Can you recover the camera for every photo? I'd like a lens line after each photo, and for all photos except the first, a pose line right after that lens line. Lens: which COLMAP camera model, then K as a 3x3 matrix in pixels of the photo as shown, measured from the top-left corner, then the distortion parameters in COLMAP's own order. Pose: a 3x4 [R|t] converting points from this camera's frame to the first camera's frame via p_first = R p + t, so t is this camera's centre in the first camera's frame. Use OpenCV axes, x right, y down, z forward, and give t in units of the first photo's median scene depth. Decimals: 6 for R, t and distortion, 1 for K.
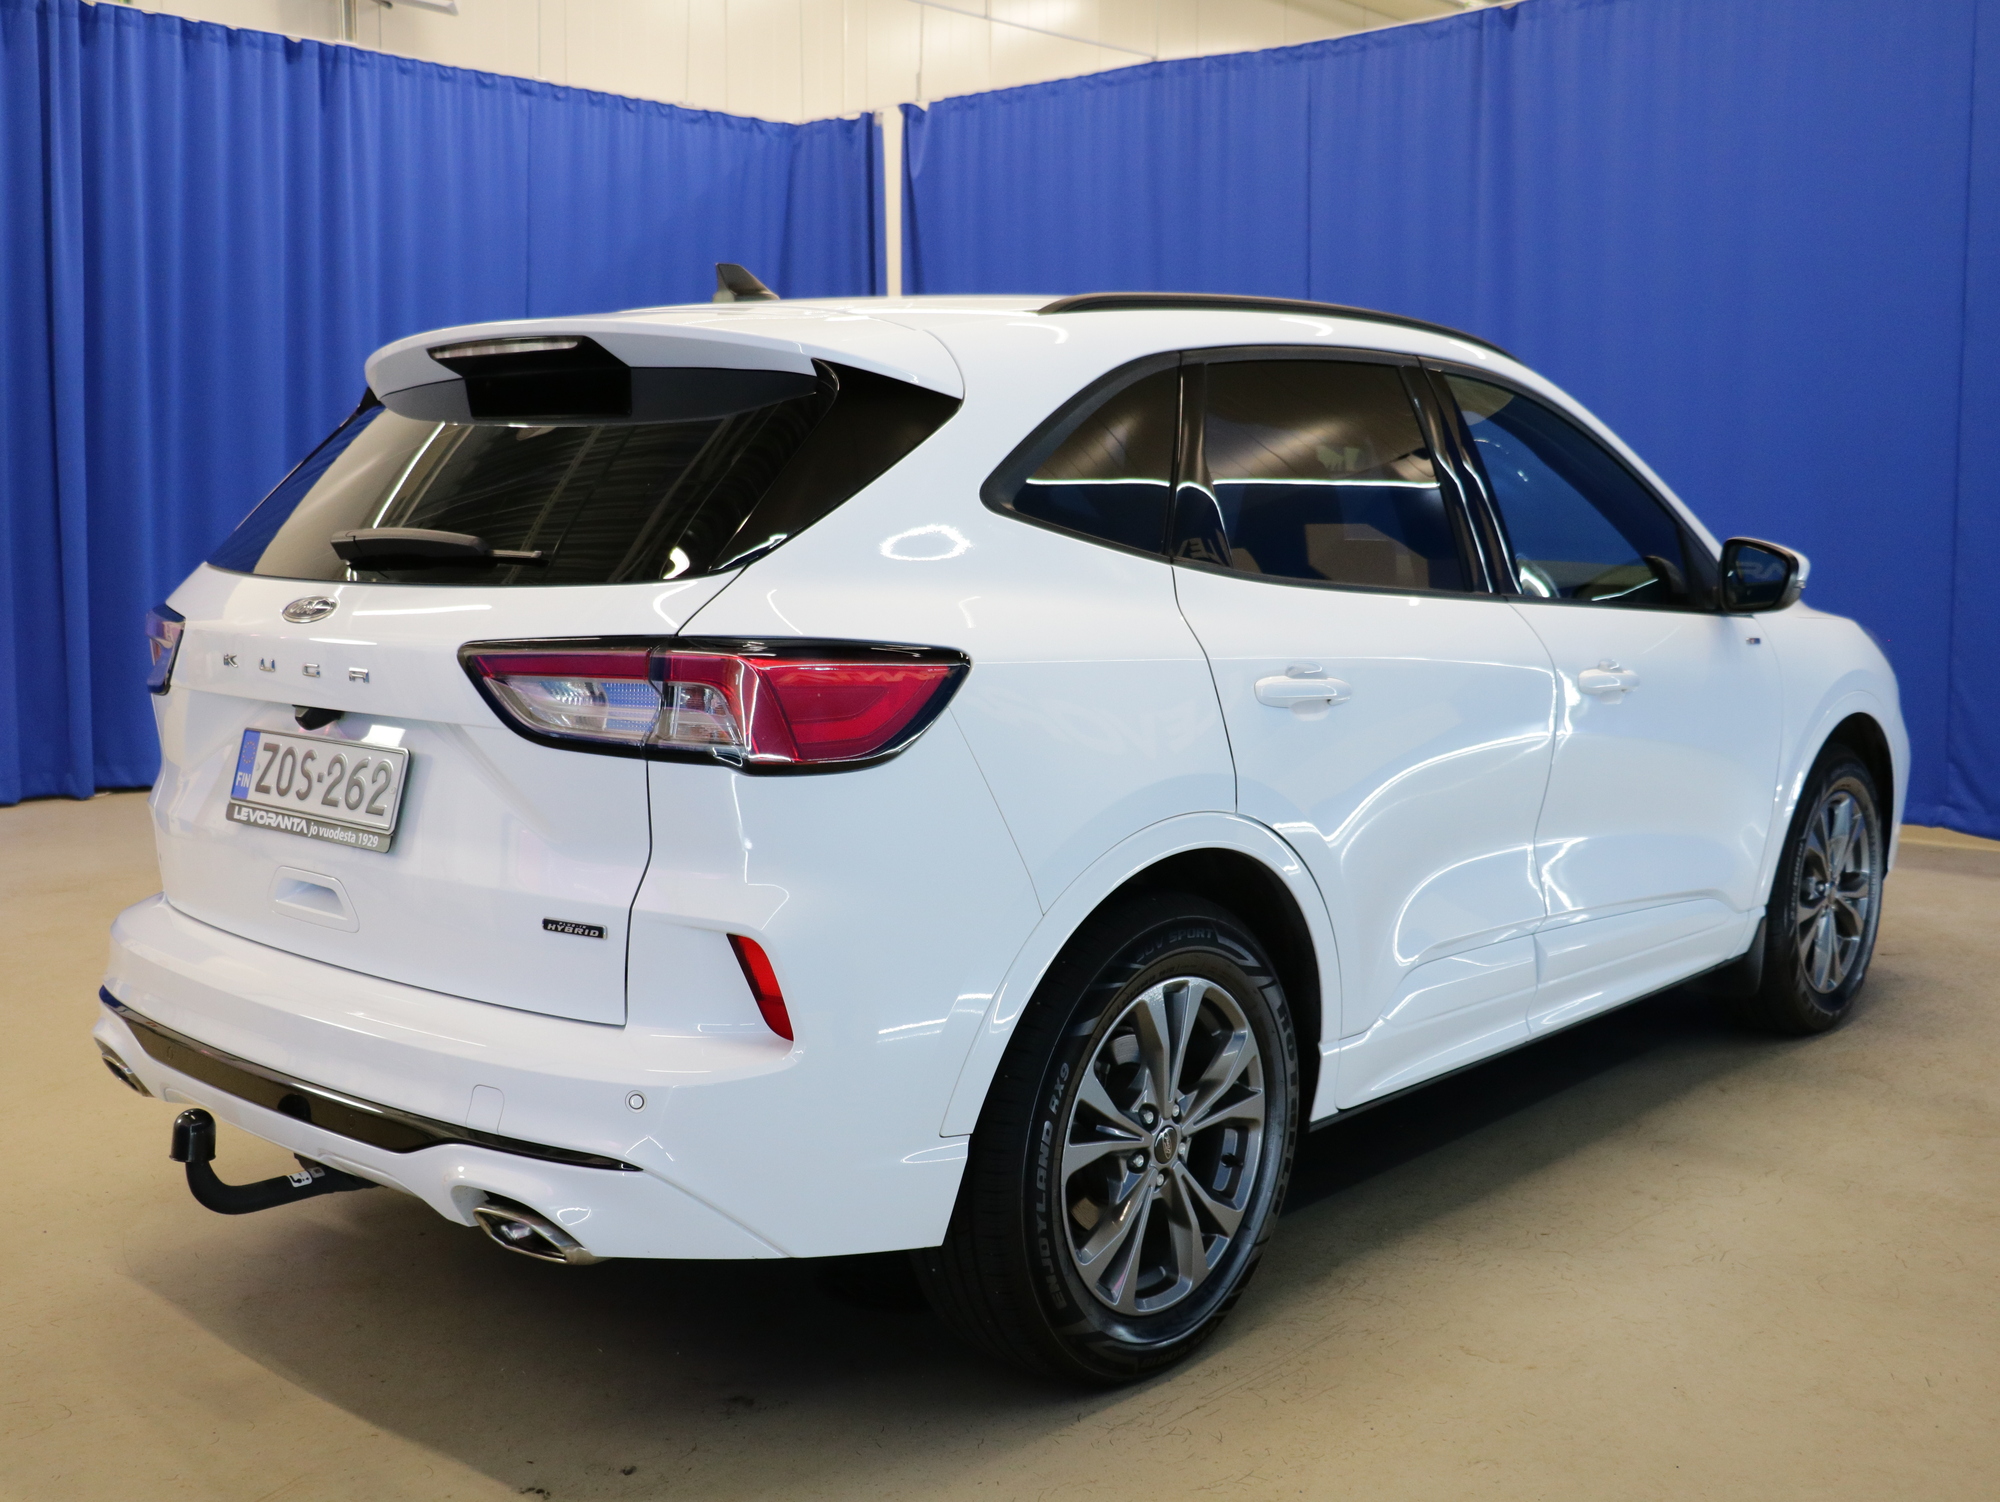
lens RADIAL K [[1973.7, 0, 990.5], [0, 1973.7, 759.8], [0, 0, 1]] dist [-0.002804, 0.000000]
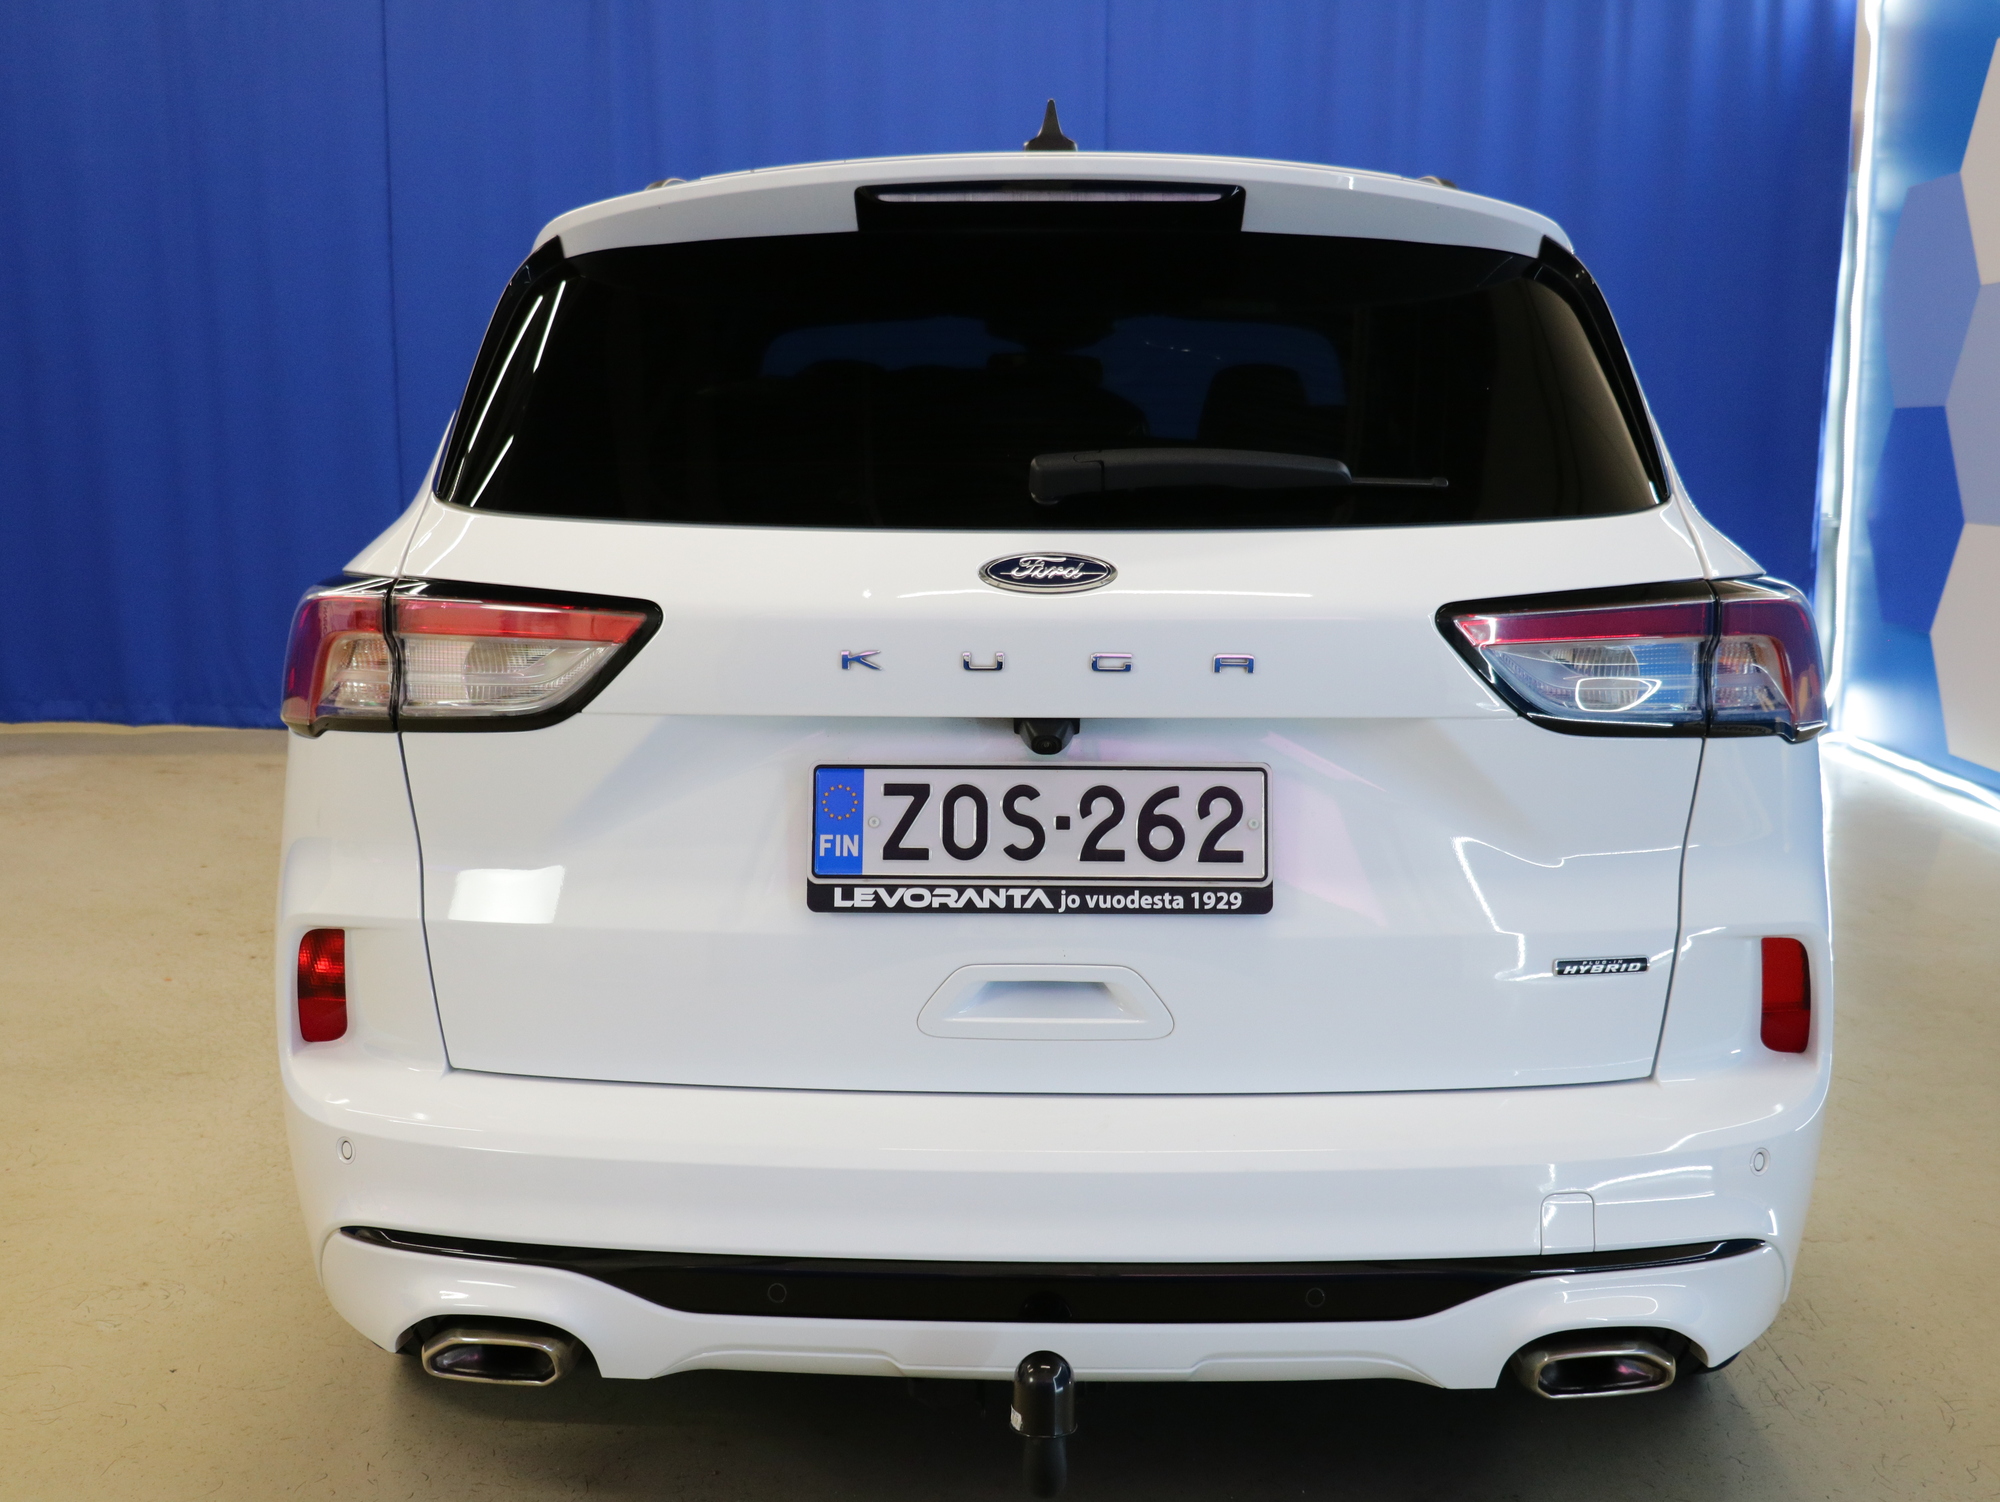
lens RADIAL K [[1973.7, 0, 1122.7], [0, 1973.7, 713.7], [0, 0, 1]] dist [-0.002804, 0.000000]
pose [[0.761442, -0.094741, 0.641272, -0.751941], [0.082831, 0.995373, 0.048703, -0.058558], [-0.642919, 0.016033, 0.765766, 0.474901]]
